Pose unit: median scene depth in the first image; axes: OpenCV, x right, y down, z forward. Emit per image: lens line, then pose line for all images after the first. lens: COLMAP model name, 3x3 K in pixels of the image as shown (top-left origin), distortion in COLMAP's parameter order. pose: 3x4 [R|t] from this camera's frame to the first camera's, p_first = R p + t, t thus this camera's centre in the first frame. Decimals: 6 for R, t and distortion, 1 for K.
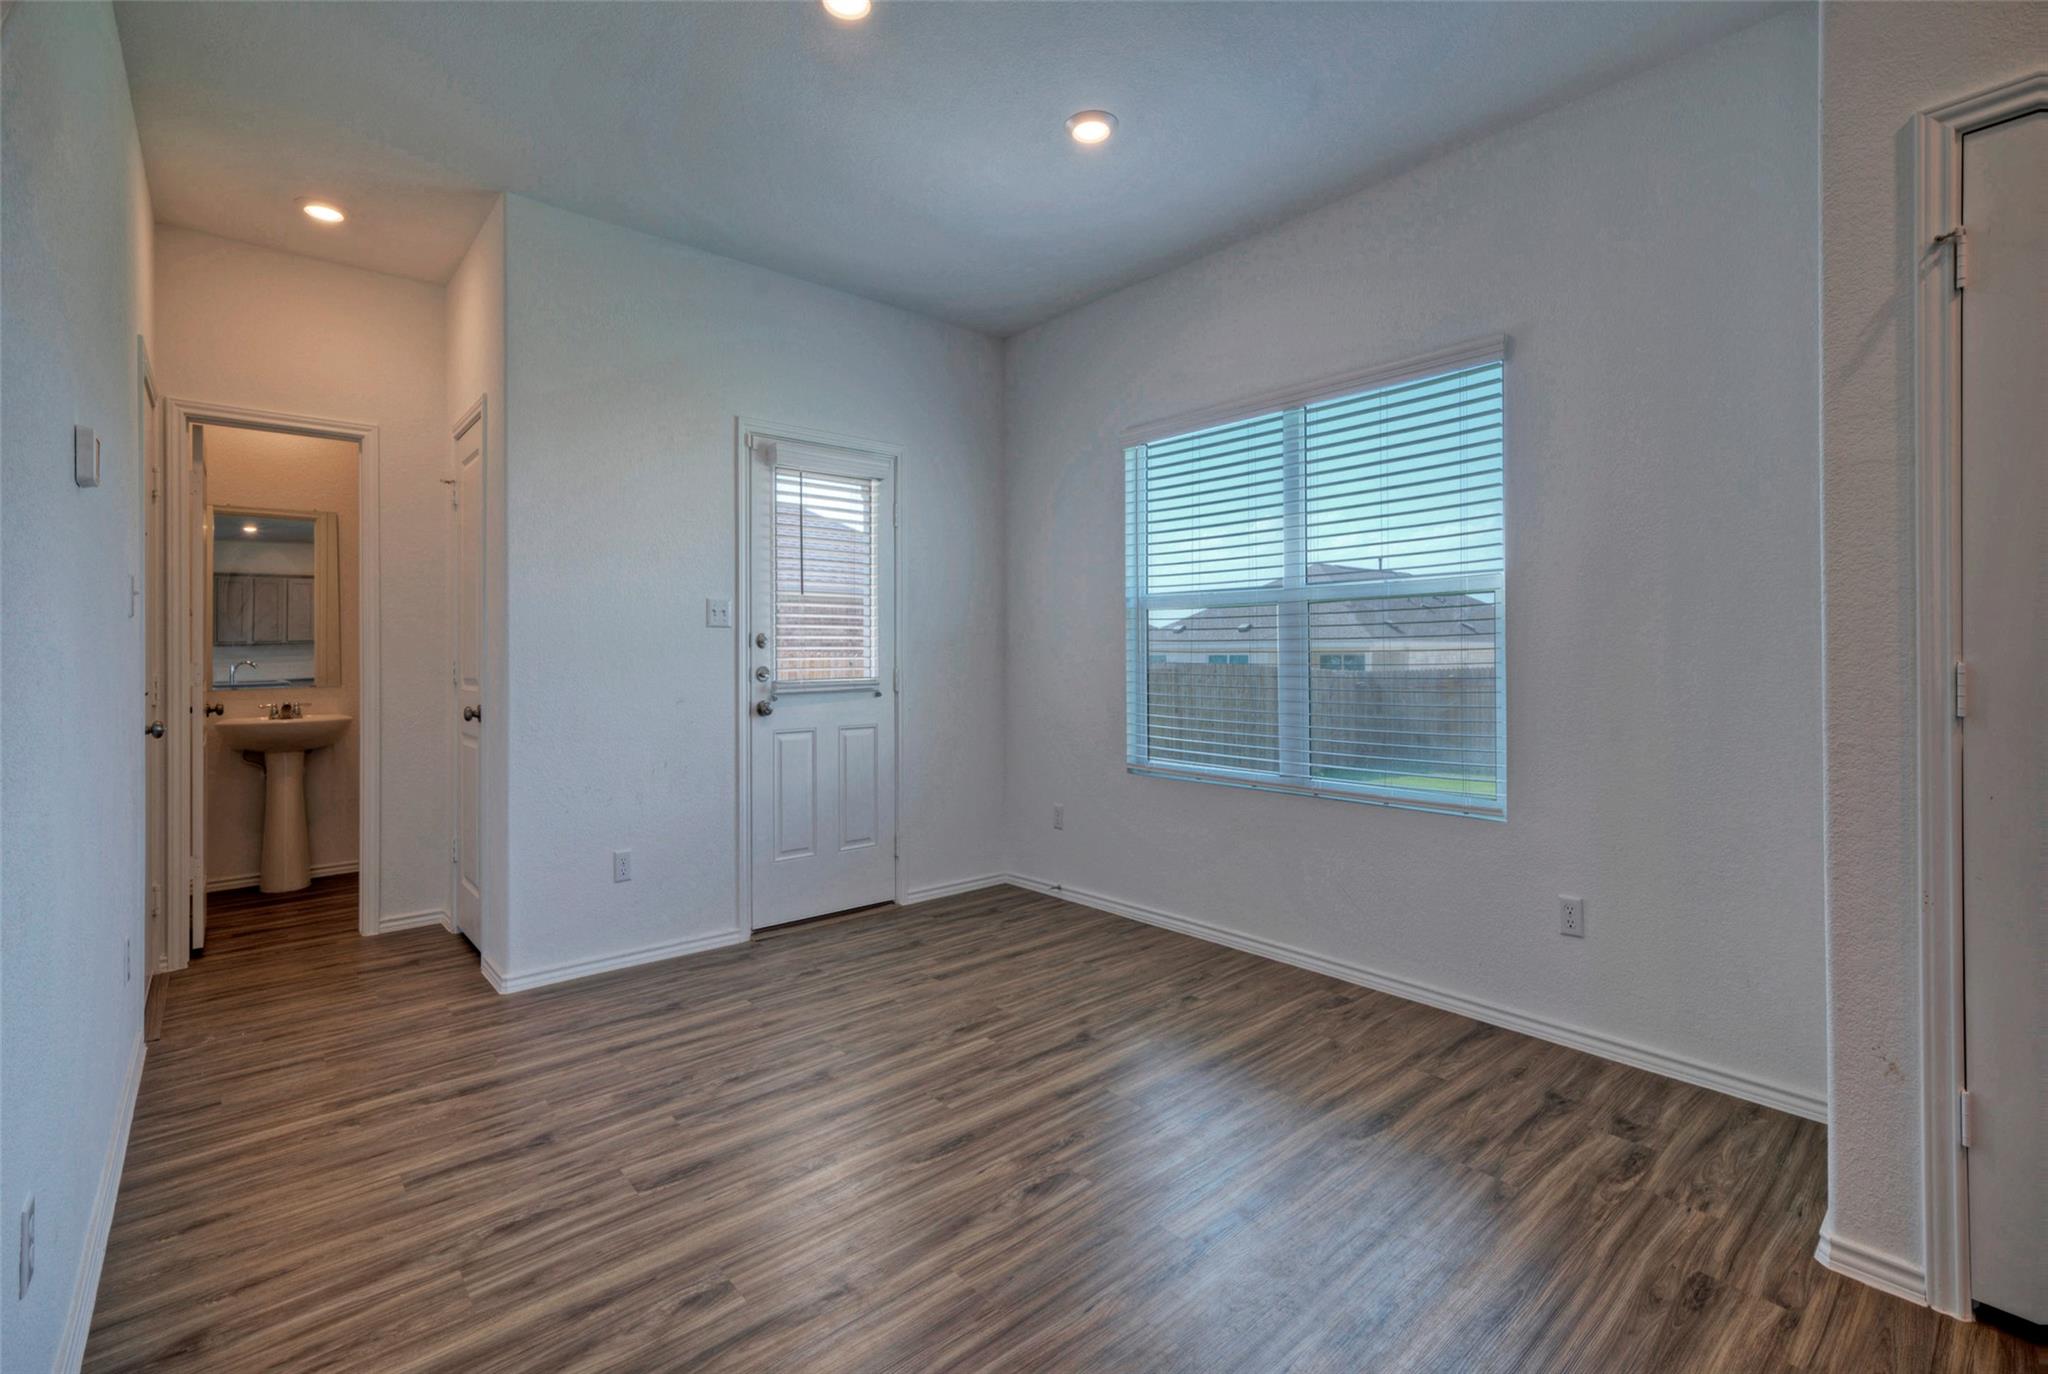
lens RADIAL K [[926.8, 0, 1026.0], [0, 926.8, 660.4], [0, 0, 1]] dist [0.011575, -0.000003]
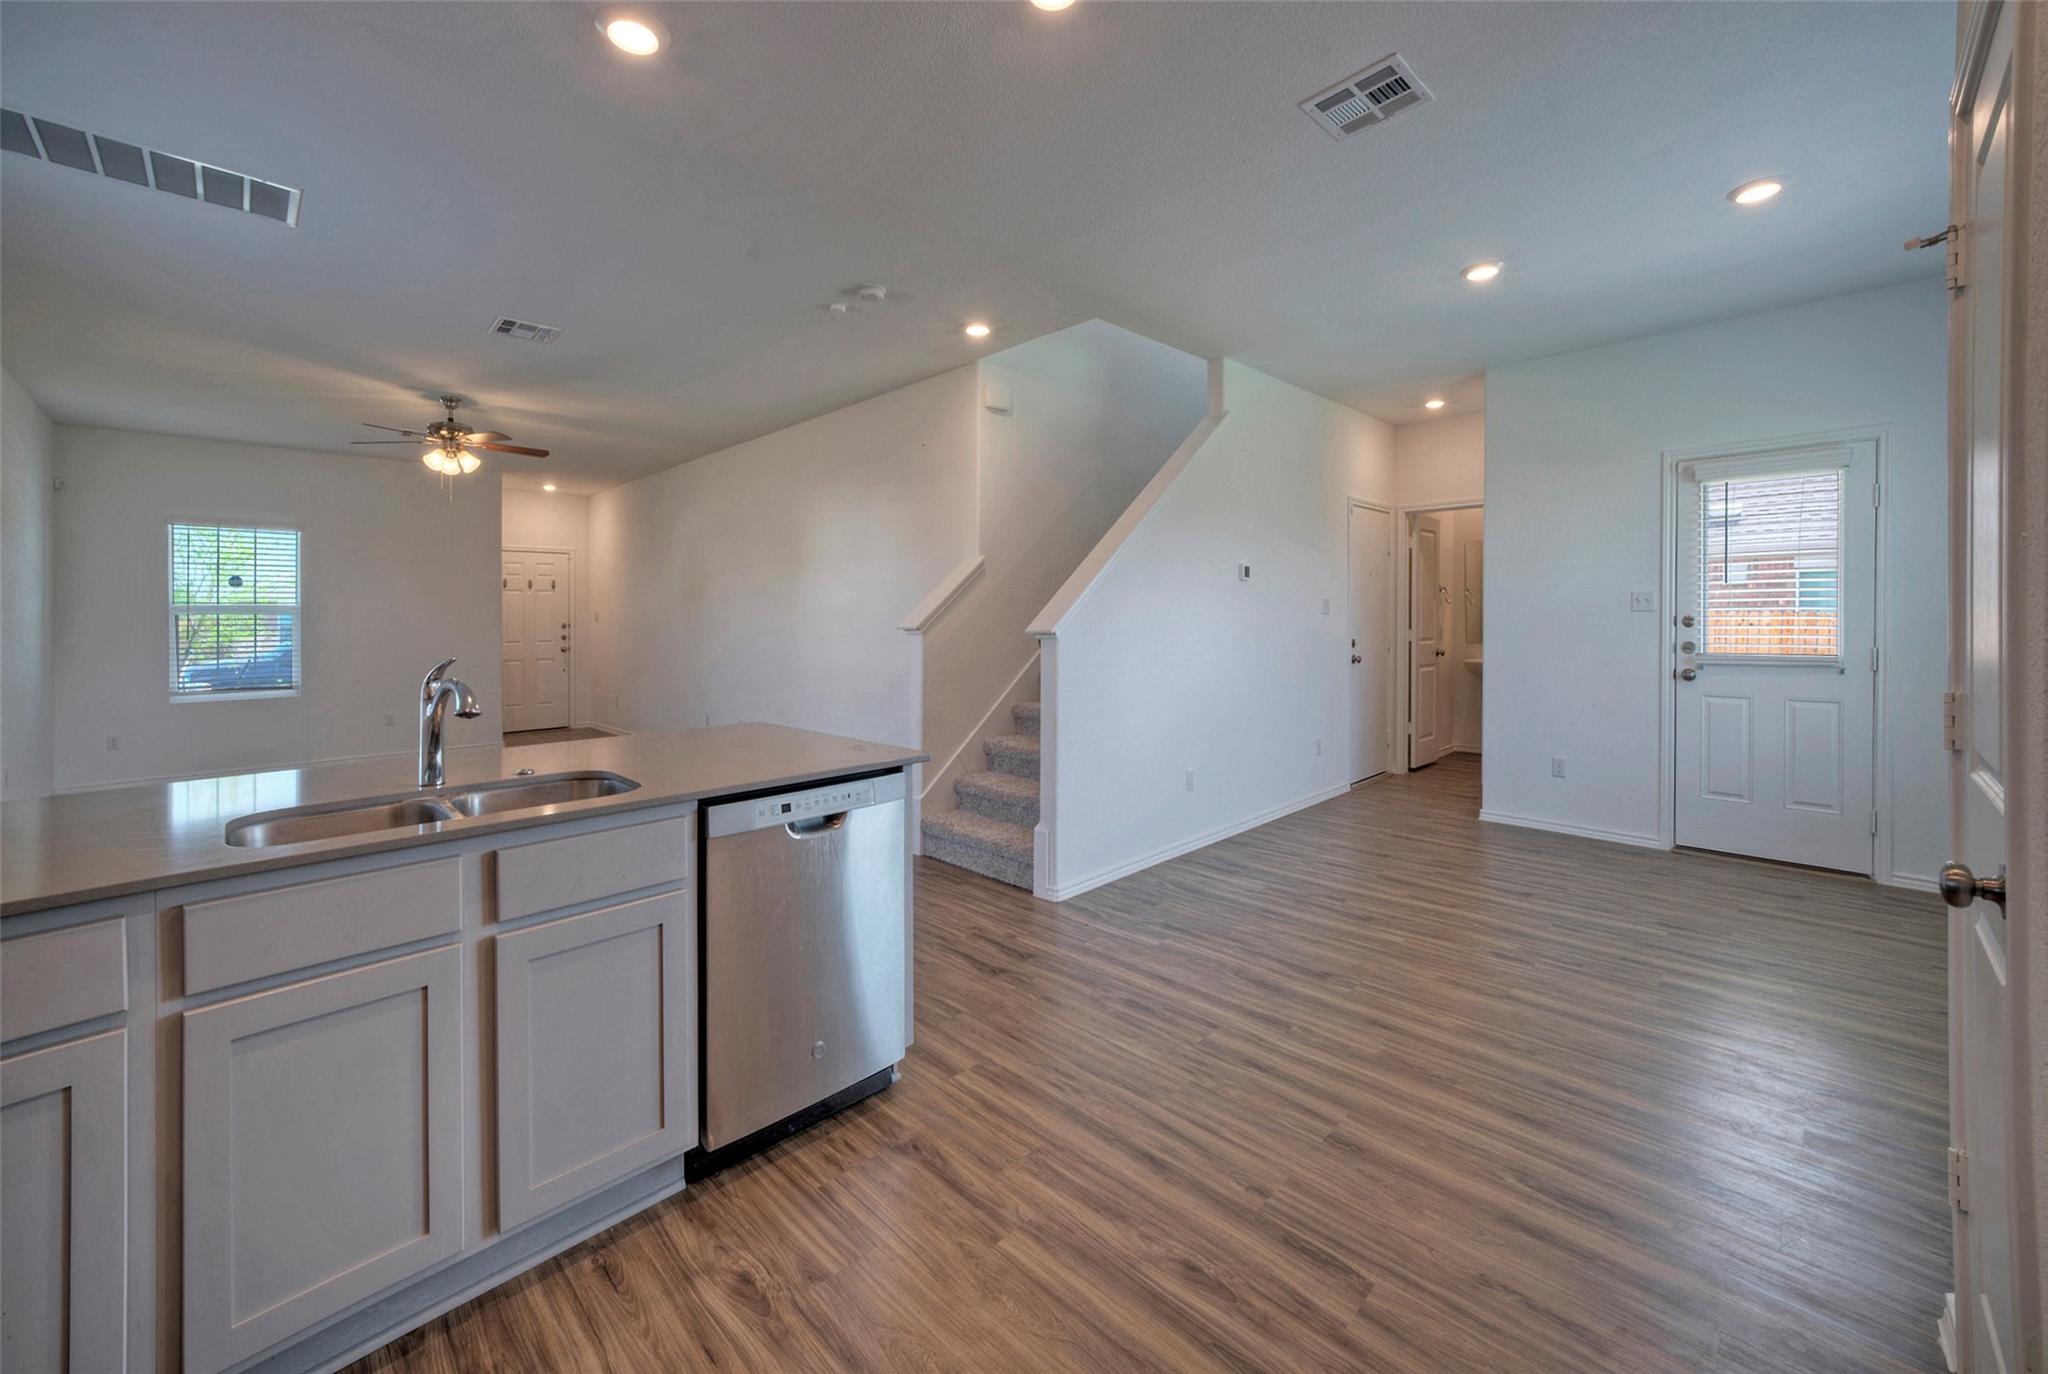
lens RADIAL K [[795.2, 0, 997.9], [0, 795.2, 624.7], [0, 0, 1]] dist [0.019842, 0.000234]
pose [[0.040389, 0.012523, -0.999106, 0.786331], [0.000696, 0.999921, 0.012561, -0.031339], [0.999184, -0.001202, 0.040377, 0.009838]]
